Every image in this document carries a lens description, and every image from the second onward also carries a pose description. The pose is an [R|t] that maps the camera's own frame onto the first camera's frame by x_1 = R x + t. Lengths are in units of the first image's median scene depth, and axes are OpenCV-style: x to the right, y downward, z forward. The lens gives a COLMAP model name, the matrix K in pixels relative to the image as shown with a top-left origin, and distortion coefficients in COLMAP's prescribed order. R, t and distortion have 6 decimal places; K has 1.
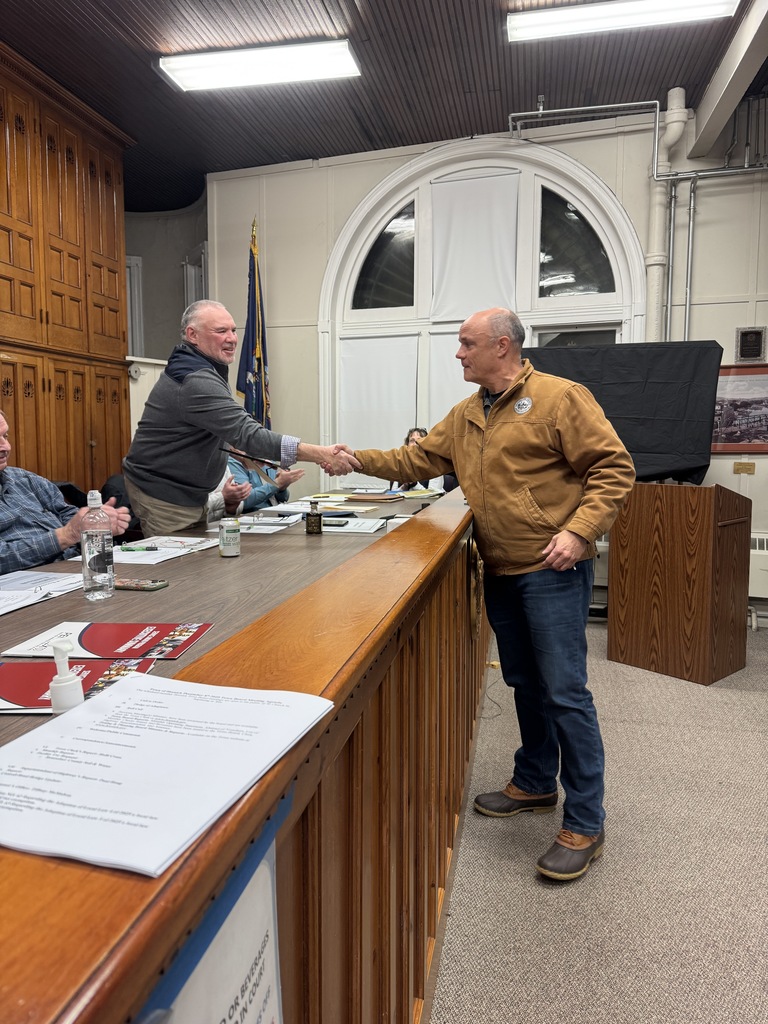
lens RADIAL K [[724.7, 0, 375.8], [0, 724.7, 507.0], [0, 0, 1]] dist [0.001063, -0.002934]
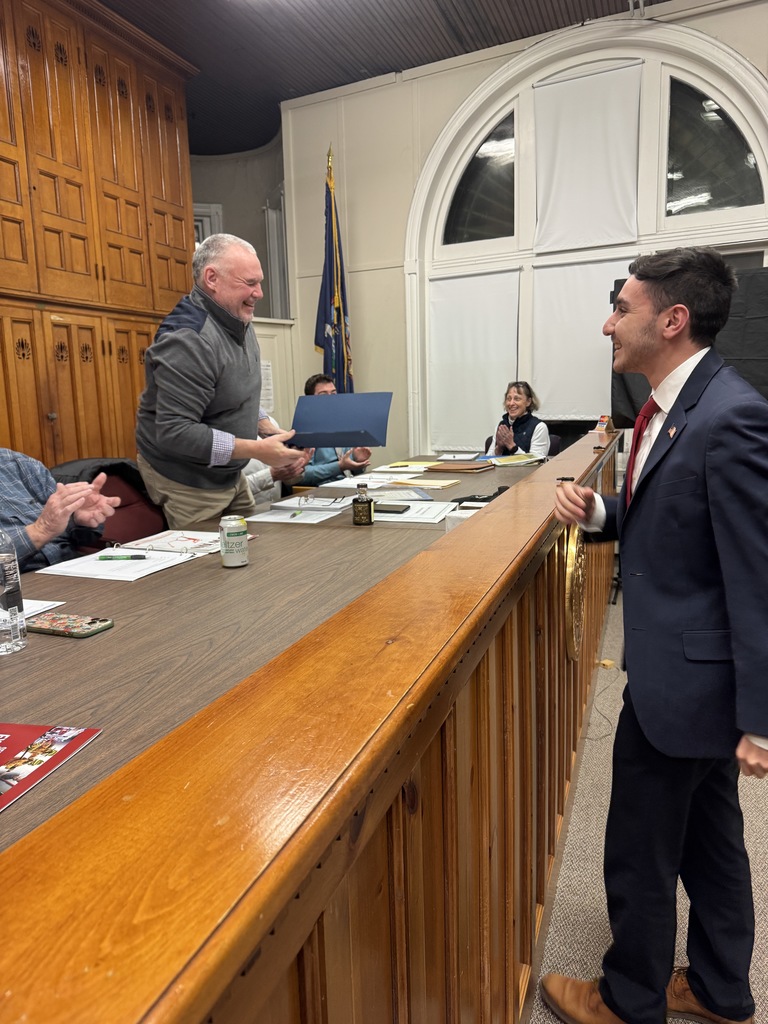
lens RADIAL K [[724.8, 0, 384.0], [0, 724.8, 512.0], [0, 0, 1]] dist [0.002406, -0.007350]
pose [[0.988948, -0.007067, -0.148096, 0.027967], [0.017563, 0.997414, 0.069685, -0.016339], [0.147221, -0.071516, 0.986515, 0.116555]]
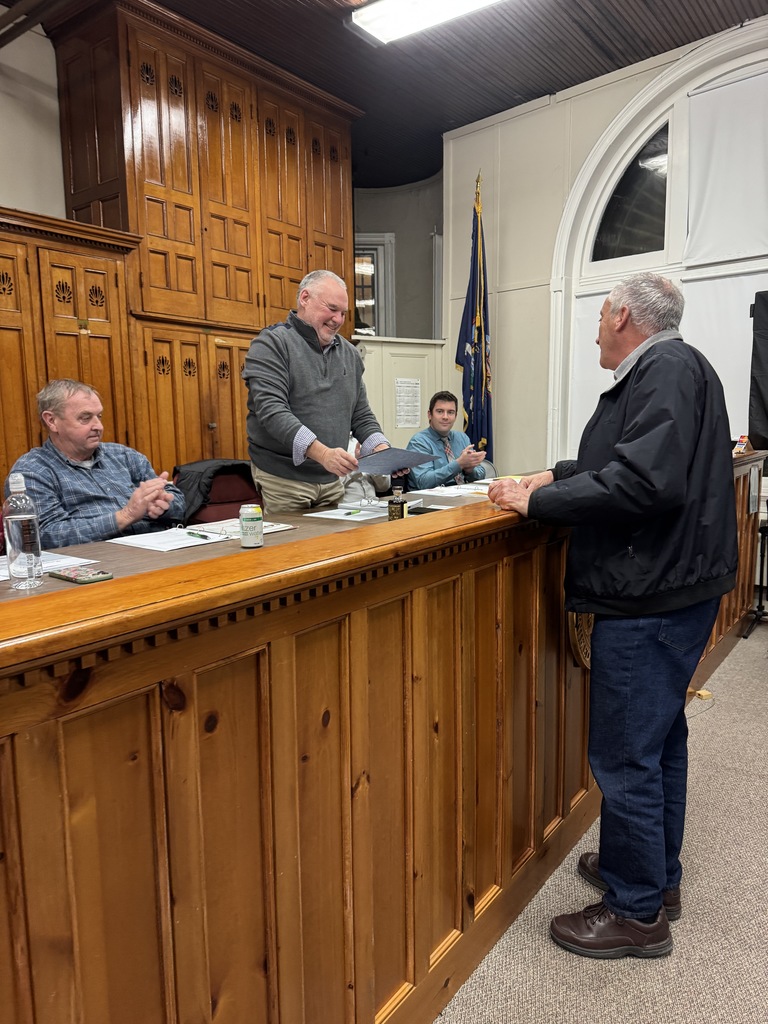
lens RADIAL K [[724.9, 0, 390.0], [0, 724.9, 526.6], [0, 0, 1]] dist [-0.002122, -0.004042]
pose [[0.911951, 0.043573, -0.407979, 0.135282], [-0.020664, 0.997961, 0.060394, -0.004604], [0.409778, -0.046646, 0.910992, 0.105485]]
